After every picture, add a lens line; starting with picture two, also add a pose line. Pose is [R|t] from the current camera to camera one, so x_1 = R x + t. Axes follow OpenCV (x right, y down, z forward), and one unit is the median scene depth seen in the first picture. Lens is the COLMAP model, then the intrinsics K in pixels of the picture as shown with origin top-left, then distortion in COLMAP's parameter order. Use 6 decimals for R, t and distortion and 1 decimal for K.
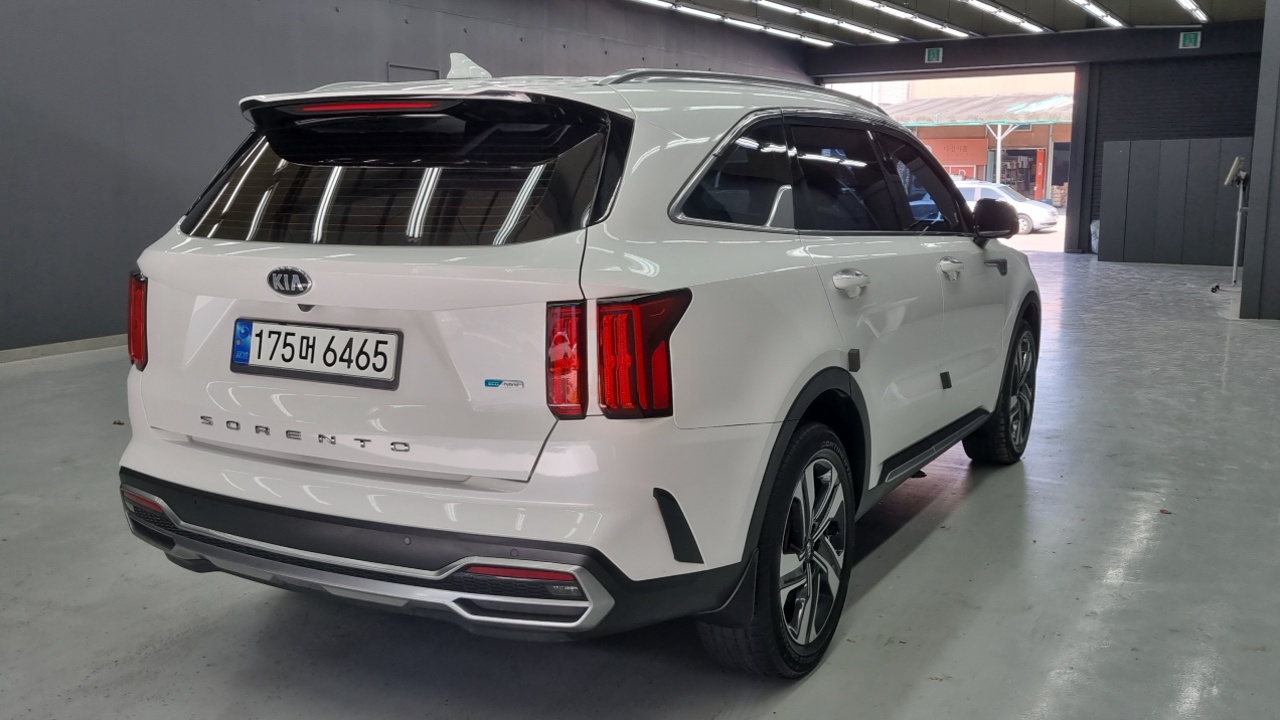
lens RADIAL K [[1233.4, 0, 641.0], [0, 1233.4, 394.7], [0, 0, 1]] dist [0.011987, 0.006159]
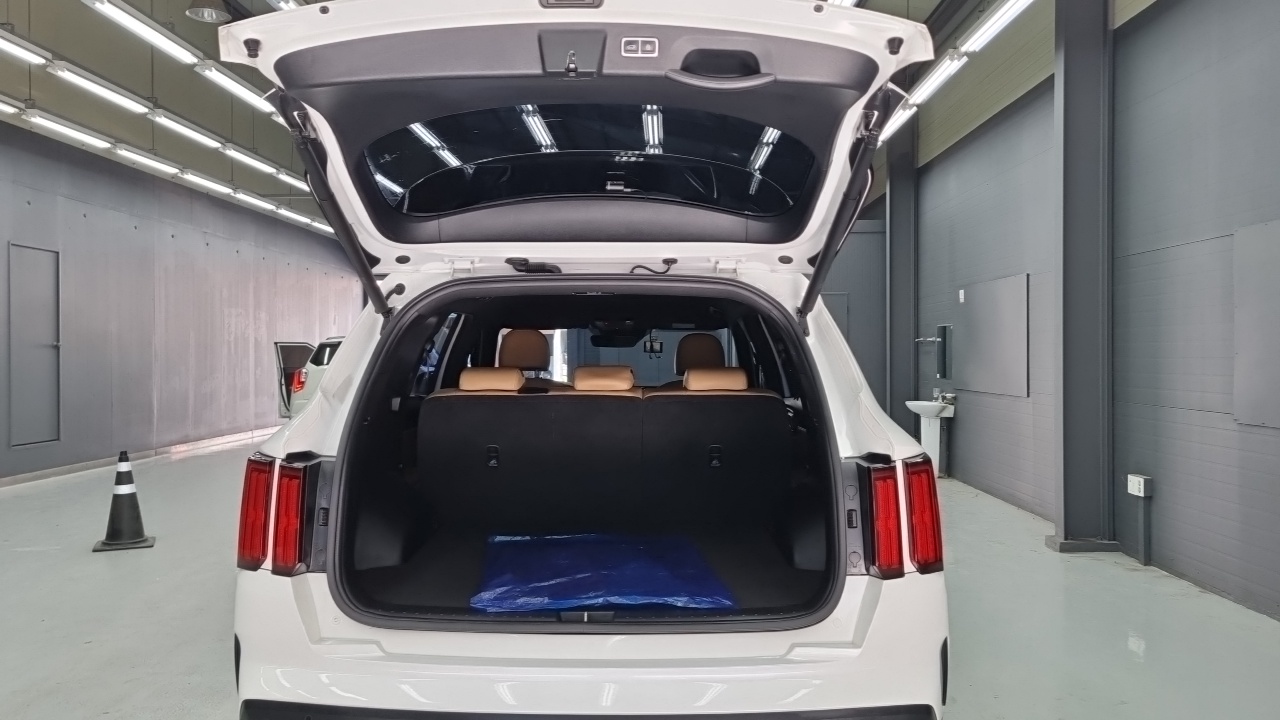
lens RADIAL K [[998.2, 0, 640.0], [0, 998.2, 360.0], [0, 0, 1]] dist [0.037451, 0.002392]
pose [[0.880124, -0.001492, 0.474741, -0.591520], [0.082658, 0.985203, -0.150145, -0.046734], [-0.467492, 0.171387, 0.867224, 0.310998]]
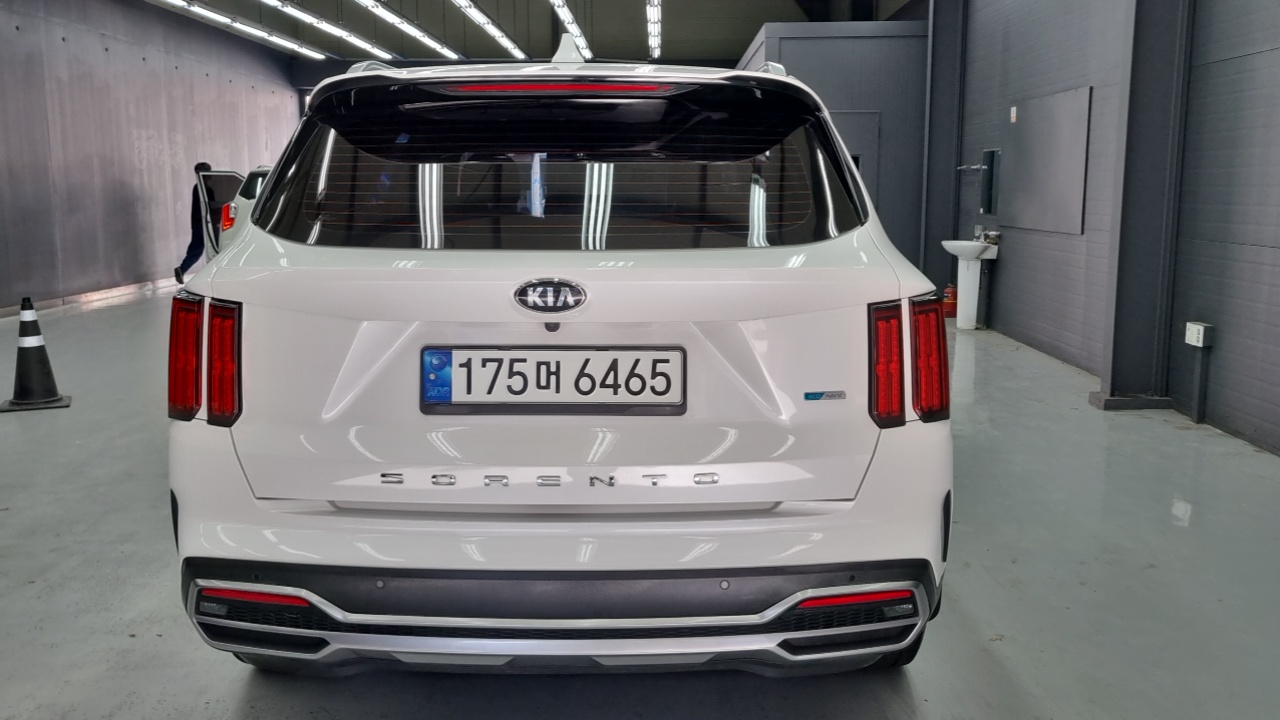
lens RADIAL K [[1115.2, 0, 624.1], [0, 1115.2, 344.6], [0, 0, 1]] dist [0.040867, -0.006811]
pose [[0.874782, -0.070838, 0.479311, -0.590374], [0.084698, 0.996380, -0.007324, -0.049158], [-0.477057, 0.047004, 0.877615, 0.318292]]
